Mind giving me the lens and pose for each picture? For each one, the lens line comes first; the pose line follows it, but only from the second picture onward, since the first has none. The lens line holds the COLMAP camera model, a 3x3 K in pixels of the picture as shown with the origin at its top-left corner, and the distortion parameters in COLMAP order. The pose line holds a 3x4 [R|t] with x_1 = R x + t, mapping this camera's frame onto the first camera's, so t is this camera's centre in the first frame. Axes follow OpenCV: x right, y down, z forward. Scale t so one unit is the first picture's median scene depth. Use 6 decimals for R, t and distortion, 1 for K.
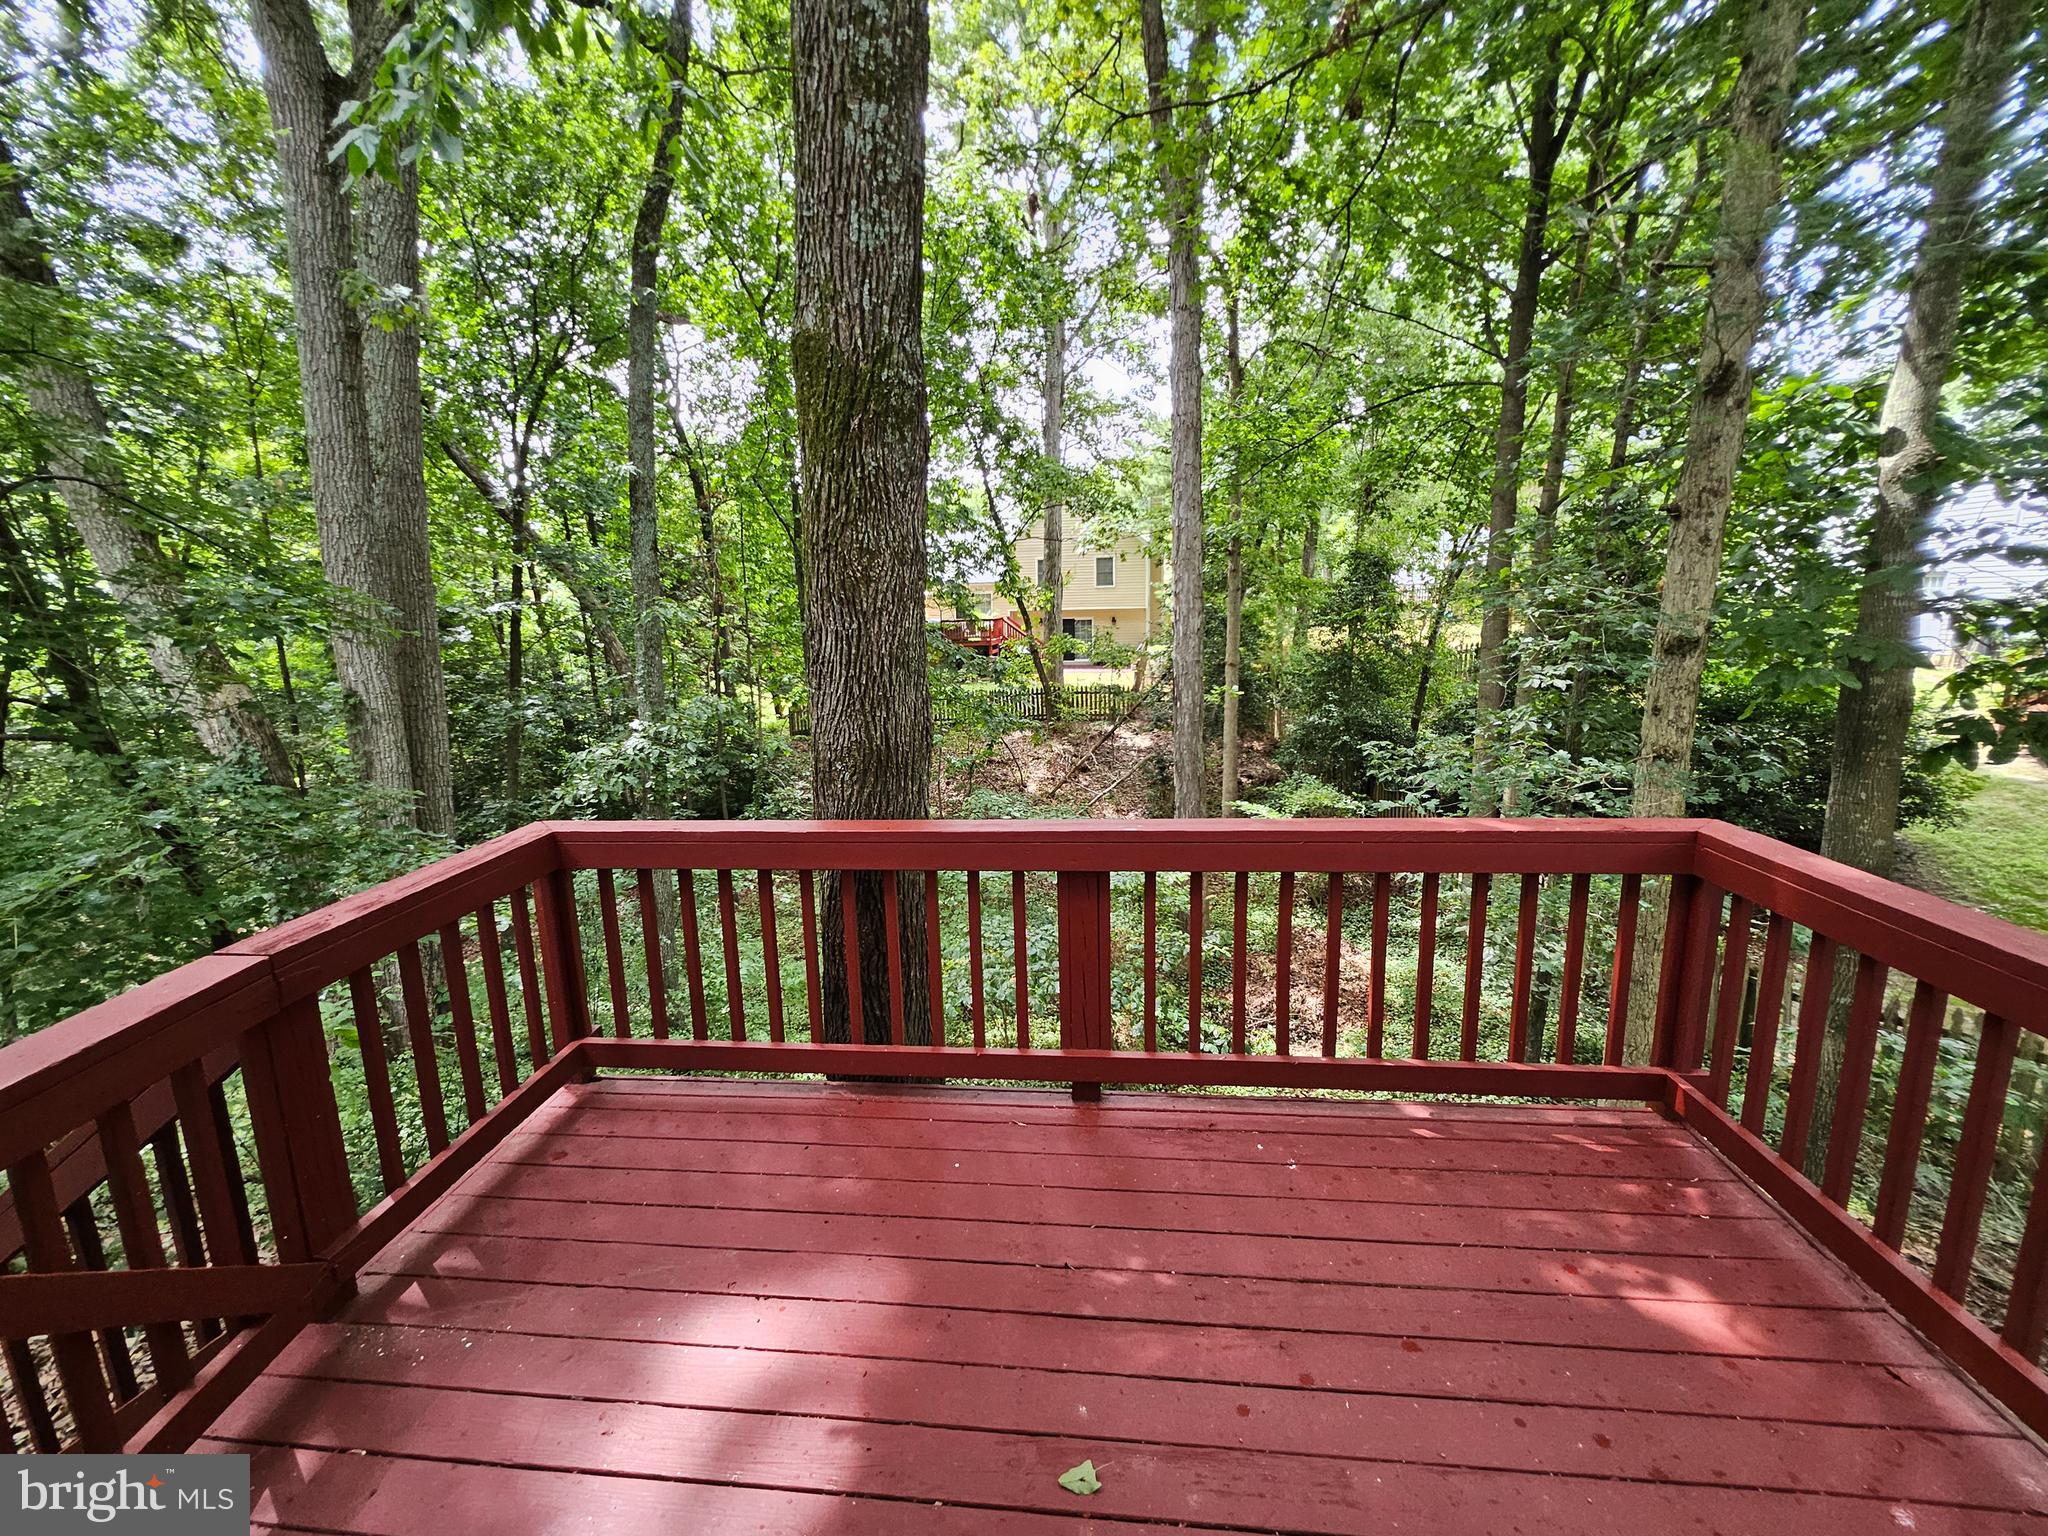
lens RADIAL K [[844.4, 0, 1021.2], [0, 844.4, 766.8], [0, 0, 1]] dist [0.000234, -0.000621]
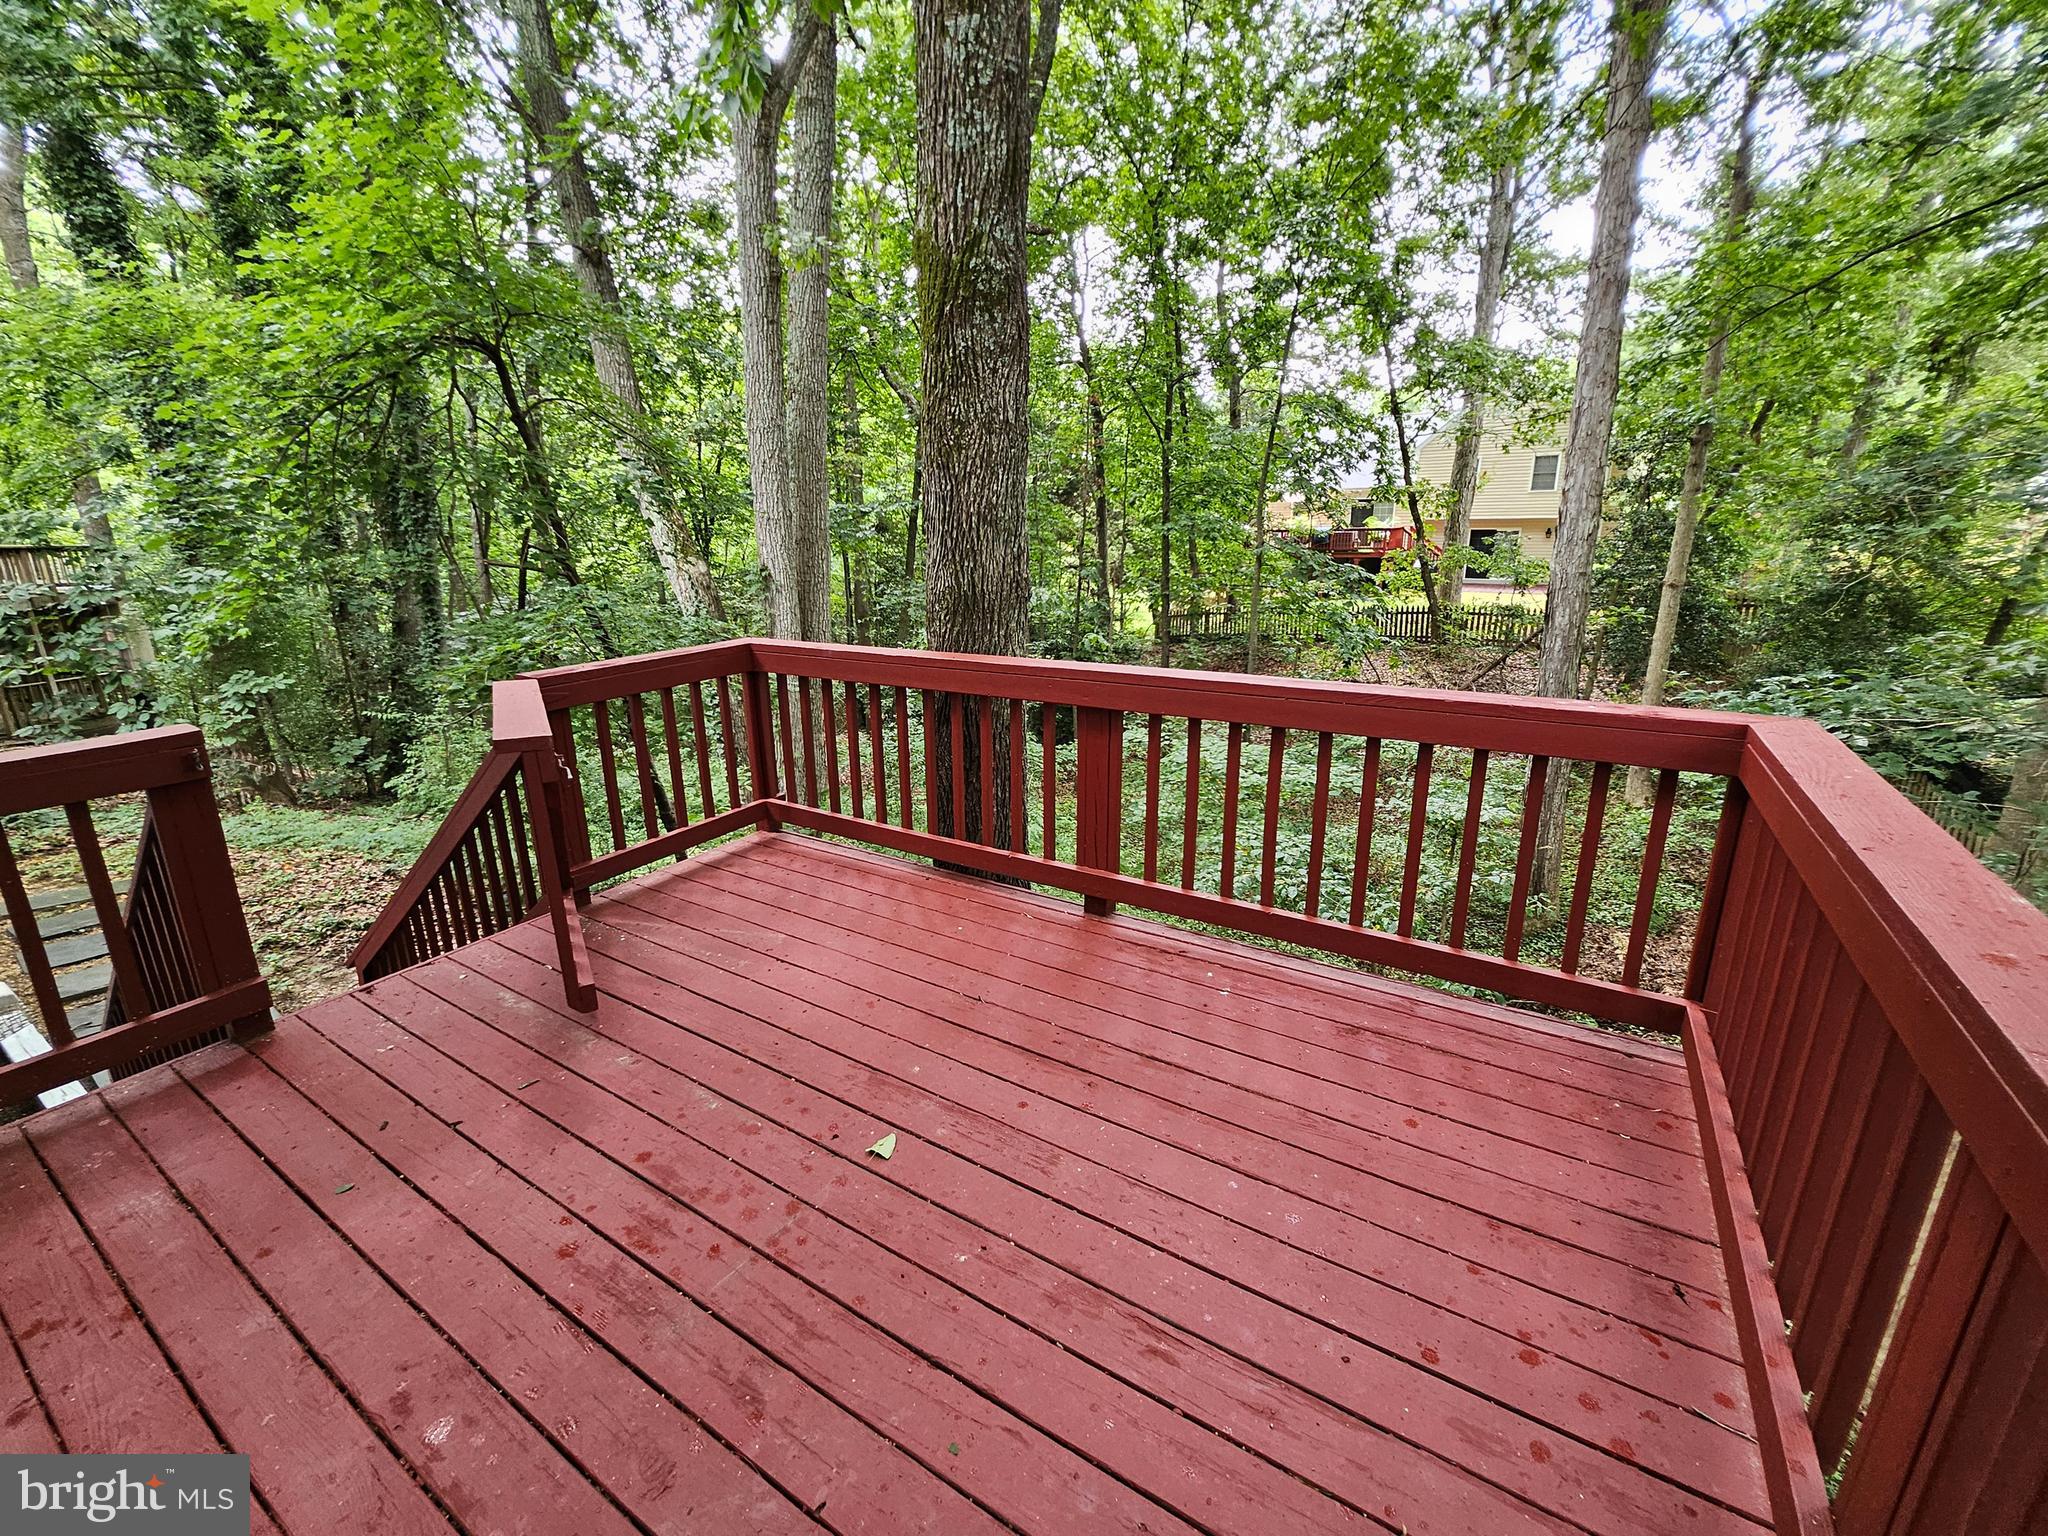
lens RADIAL K [[844.4, 0, 1021.2], [0, 844.4, 763.2], [0, 0, 1]] dist [0.000234, -0.000621]
pose [[0.896015, 0.130684, -0.424357, 0.149140], [-0.089380, 0.989229, 0.115916, 0.023705], [0.434935, -0.065934, 0.898045, -0.019248]]
